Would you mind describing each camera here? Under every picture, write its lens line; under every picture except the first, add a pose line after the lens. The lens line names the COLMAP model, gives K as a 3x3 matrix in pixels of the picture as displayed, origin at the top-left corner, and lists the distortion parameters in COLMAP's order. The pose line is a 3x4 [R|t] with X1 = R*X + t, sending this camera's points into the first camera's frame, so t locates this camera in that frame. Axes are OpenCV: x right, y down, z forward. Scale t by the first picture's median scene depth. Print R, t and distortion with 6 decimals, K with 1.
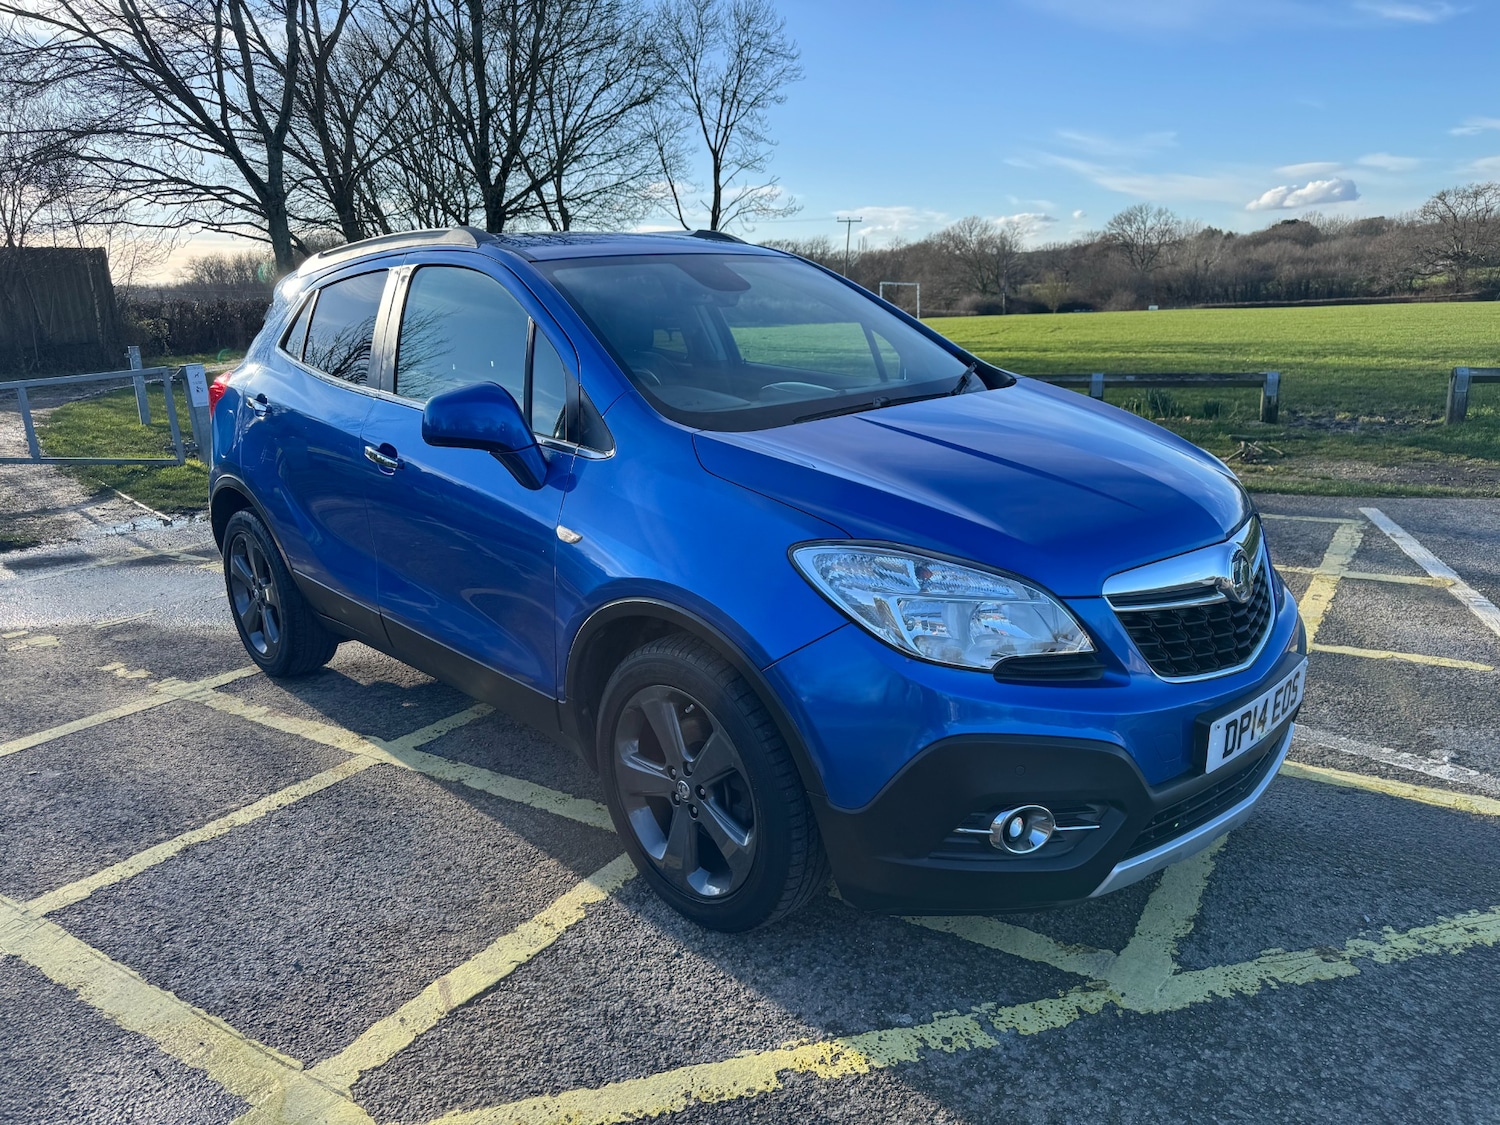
lens RADIAL K [[1066.0, 0, 742.8], [0, 1066.0, 556.7], [0, 0, 1]] dist [0.013955, -0.018423]
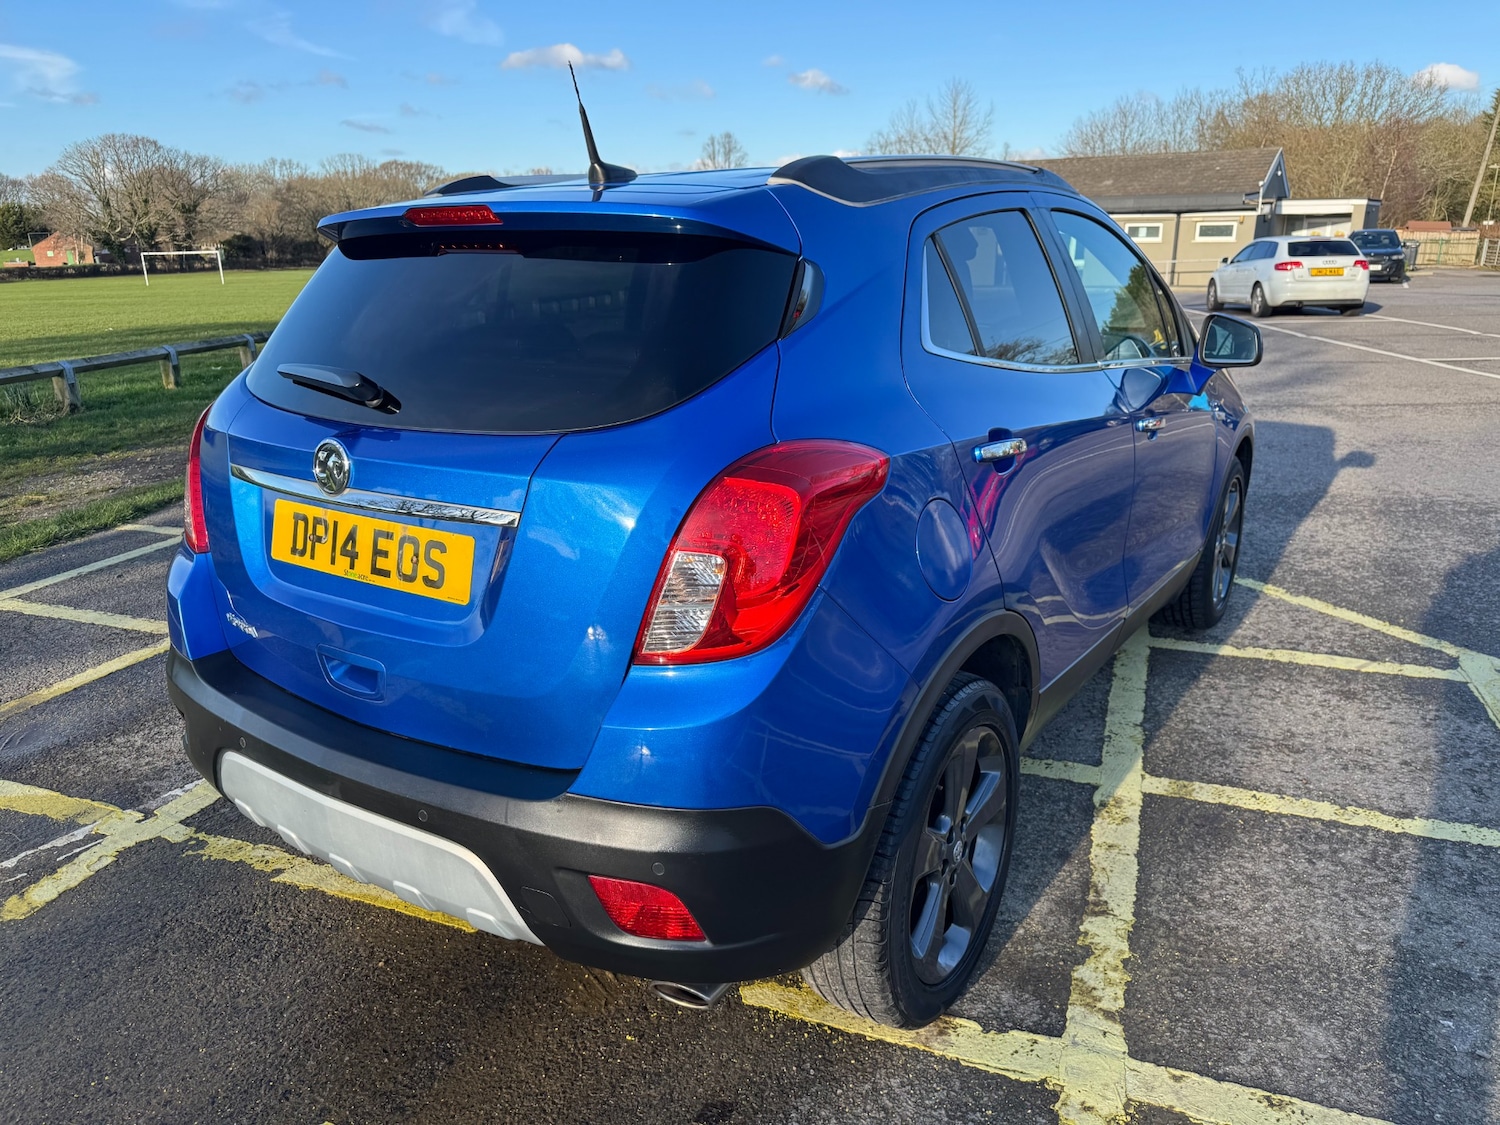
lens RADIAL K [[1055.9, 0, 750.0], [0, 1055.9, 562.5], [0, 0, 1]] dist [0.016261, -0.018860]
pose [[-0.204568, -0.245148, 0.947657, -0.932103], [0.263495, 0.918604, 0.294512, -0.275677], [-0.942721, 0.309951, -0.123321, 1.196417]]
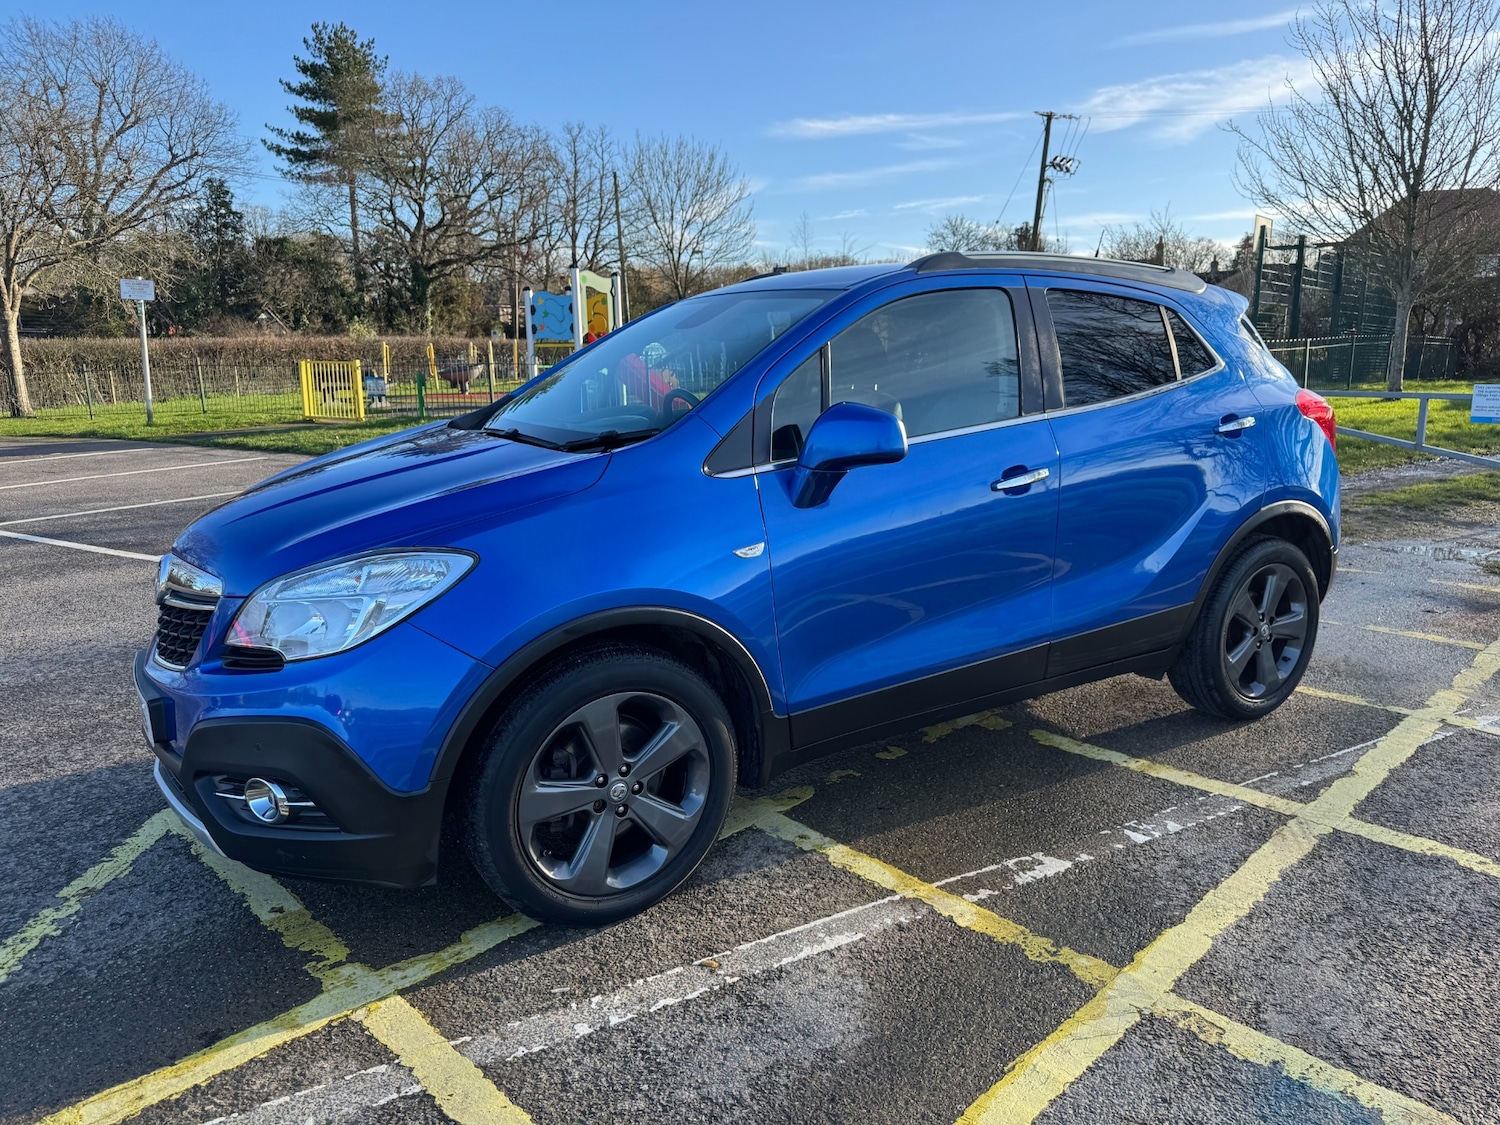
lens RADIAL K [[1066.0, 0, 742.8], [0, 1066.0, 556.7], [0, 0, 1]] dist [0.013955, -0.018423]
pose [[-0.223633, 0.228312, -0.947556, 0.845441], [-0.222542, 0.934537, 0.277697, -0.282669], [0.948927, 0.272973, -0.158184, 1.052163]]
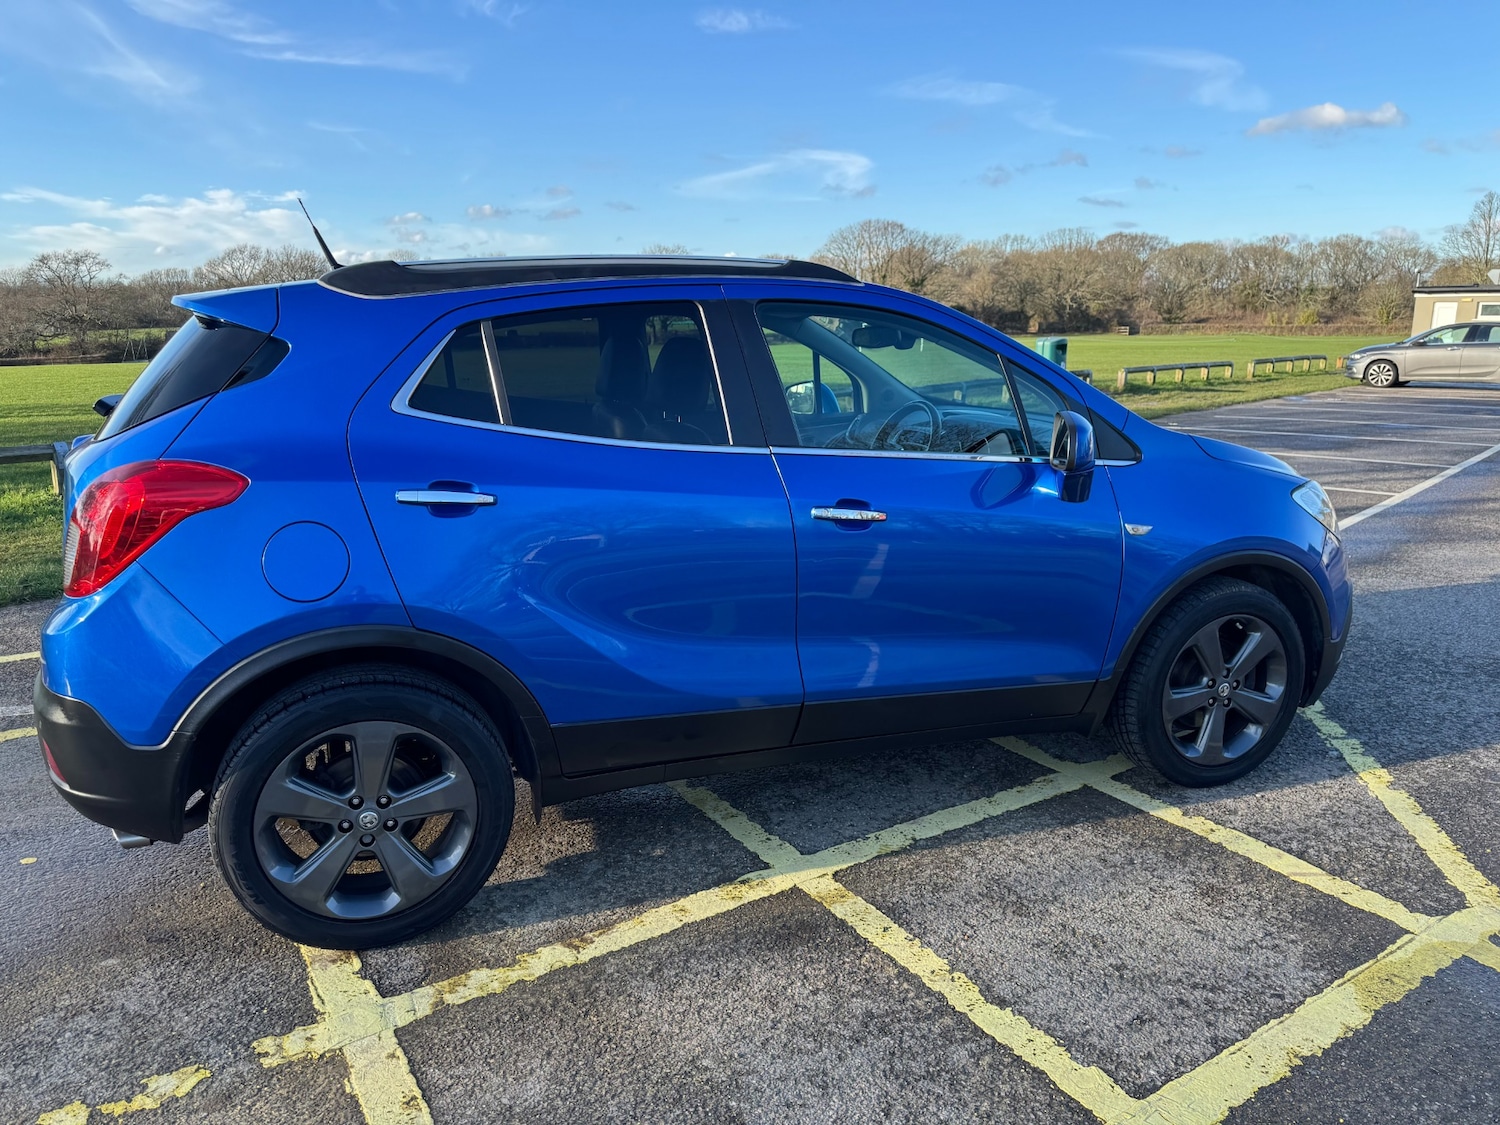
lens RADIAL K [[1051.3, 0, 750.0], [0, 1051.3, 562.5], [0, 0, 1]] dist [0.054264, -0.077540]
pose [[0.409471, -0.170212, 0.896304, -0.944655], [0.213516, 0.973036, 0.087240, -0.120223], [-0.886986, 0.155654, 0.434773, 0.572638]]
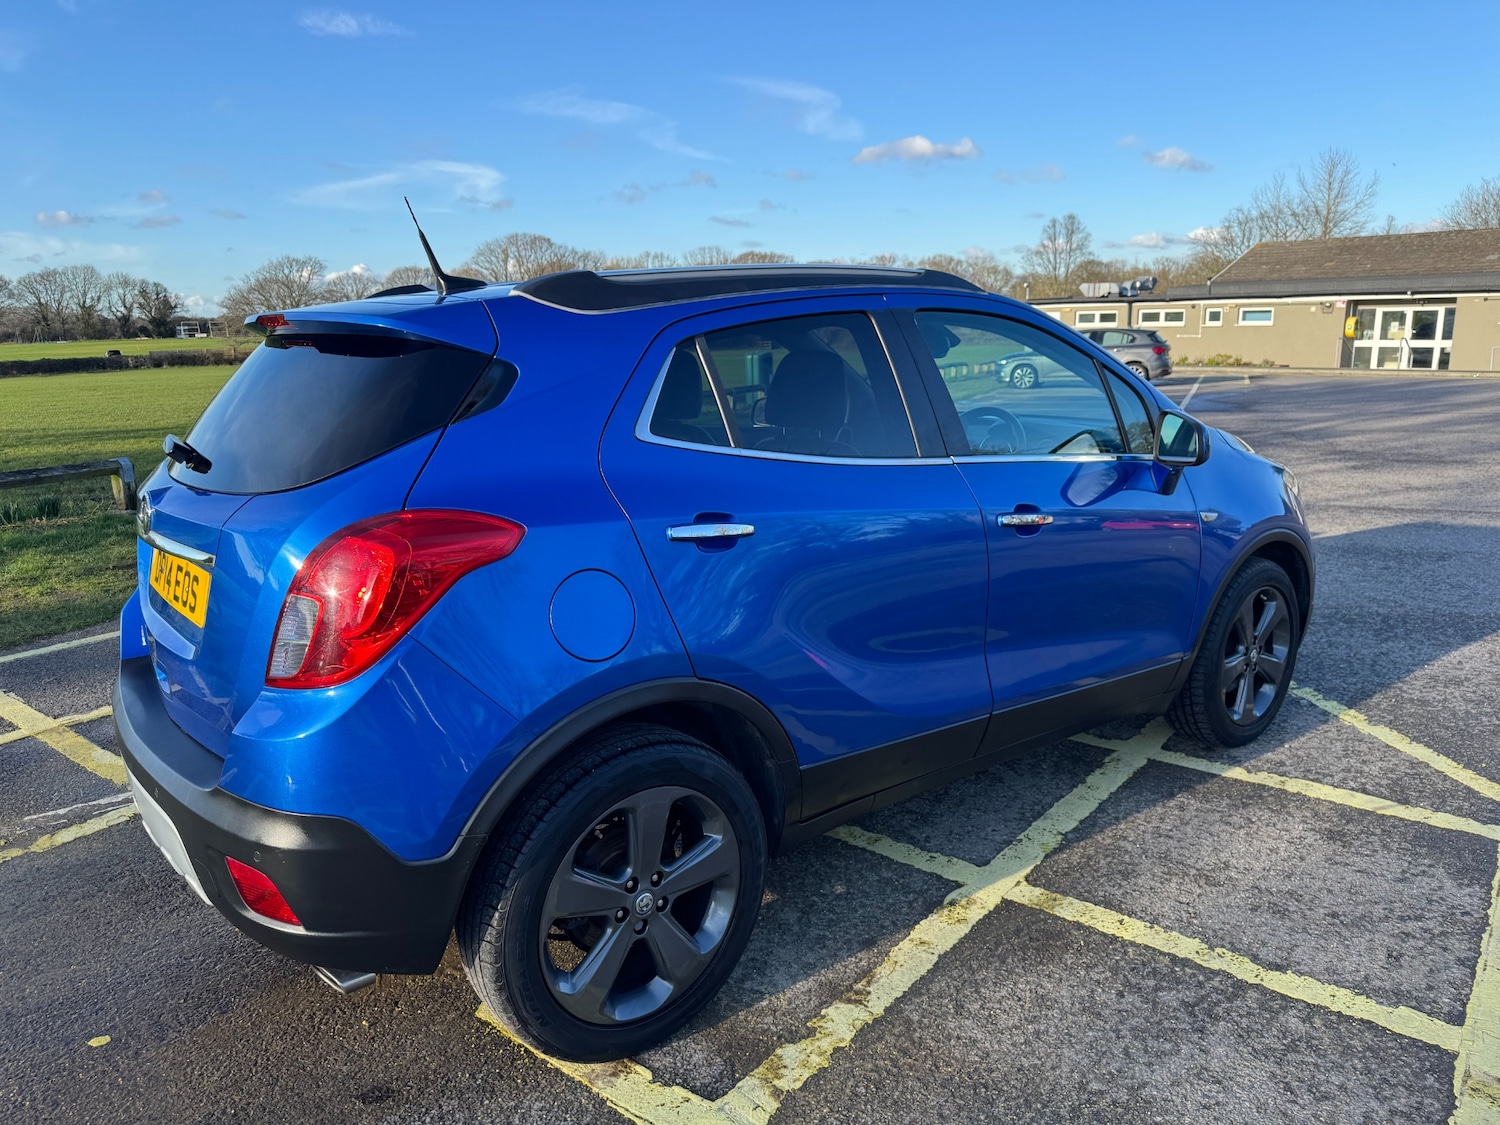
lens RADIAL K [[1055.9, 0, 750.0], [0, 1055.9, 562.5], [0, 0, 1]] dist [0.016261, -0.018860]
pose [[0.100374, -0.179645, 0.978597, -1.000632], [0.258437, 0.954512, 0.148716, -0.203289], [-0.960799, 0.237979, 0.142235, 0.902864]]
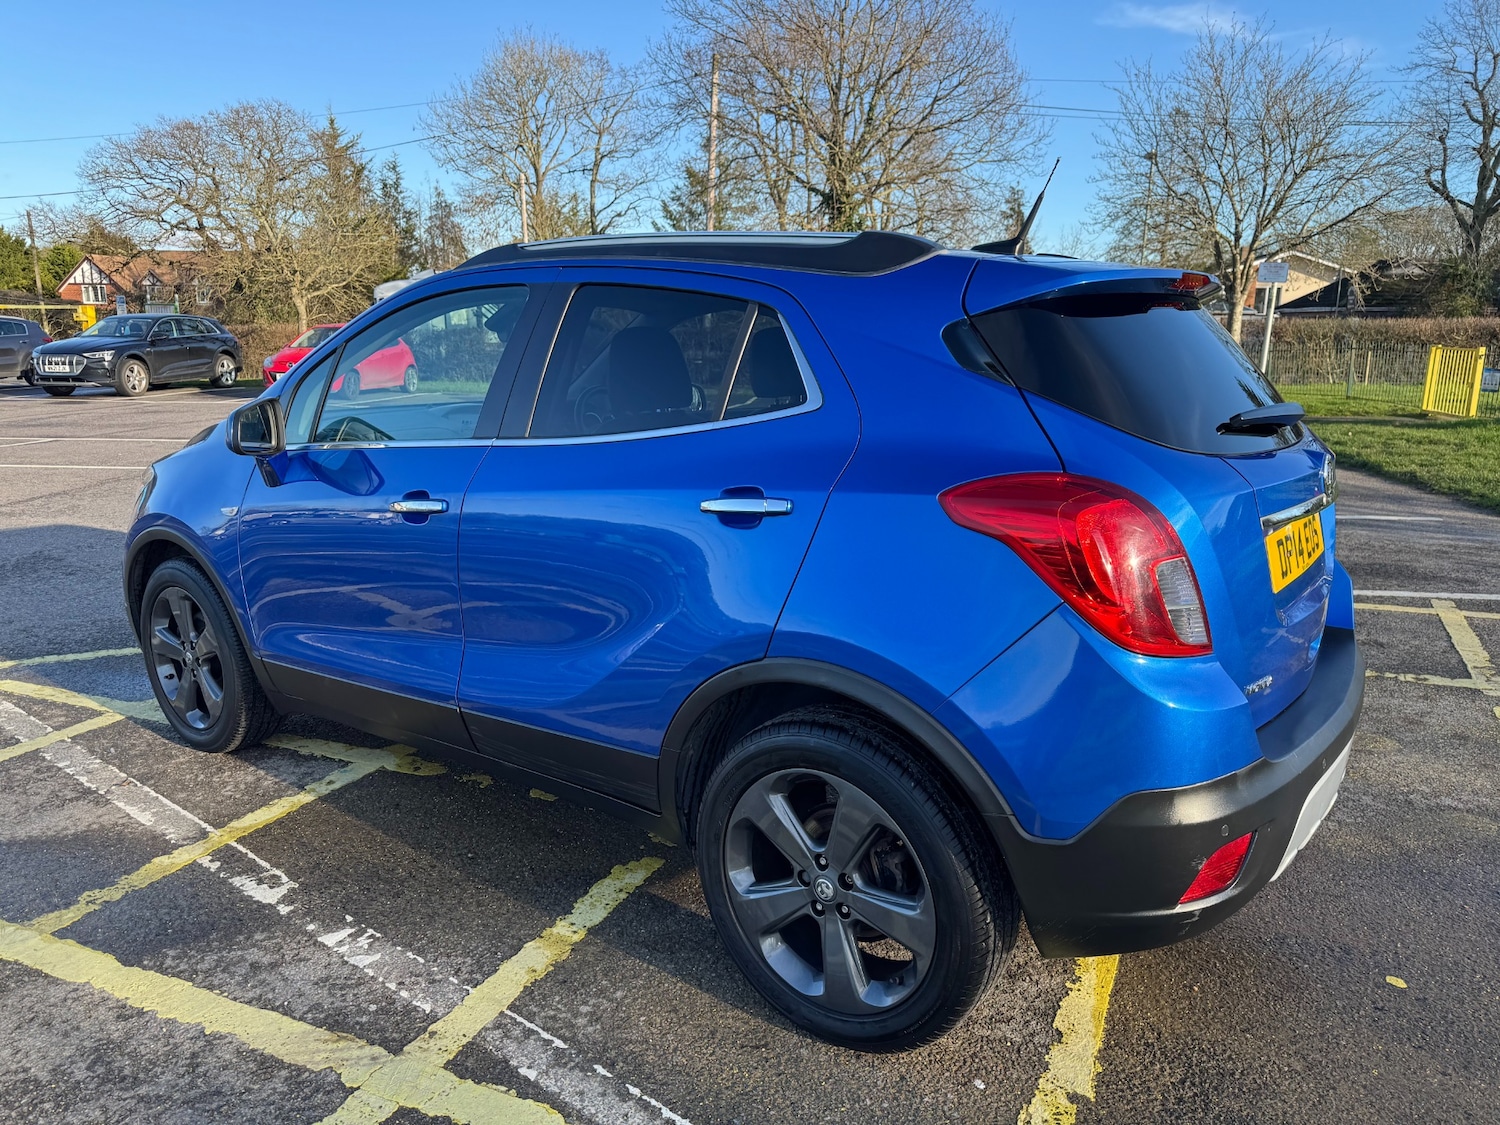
lens RADIAL K [[1061.6, 0, 737.4], [0, 1061.6, 549.2], [0, 0, 1]] dist [0.021769, -0.027731]
pose [[-0.989360, 0.064942, -0.130188, -0.080462], [0.001038, 0.897974, 0.440048, -0.444581], [0.145483, 0.435231, -0.888487, 1.771047]]
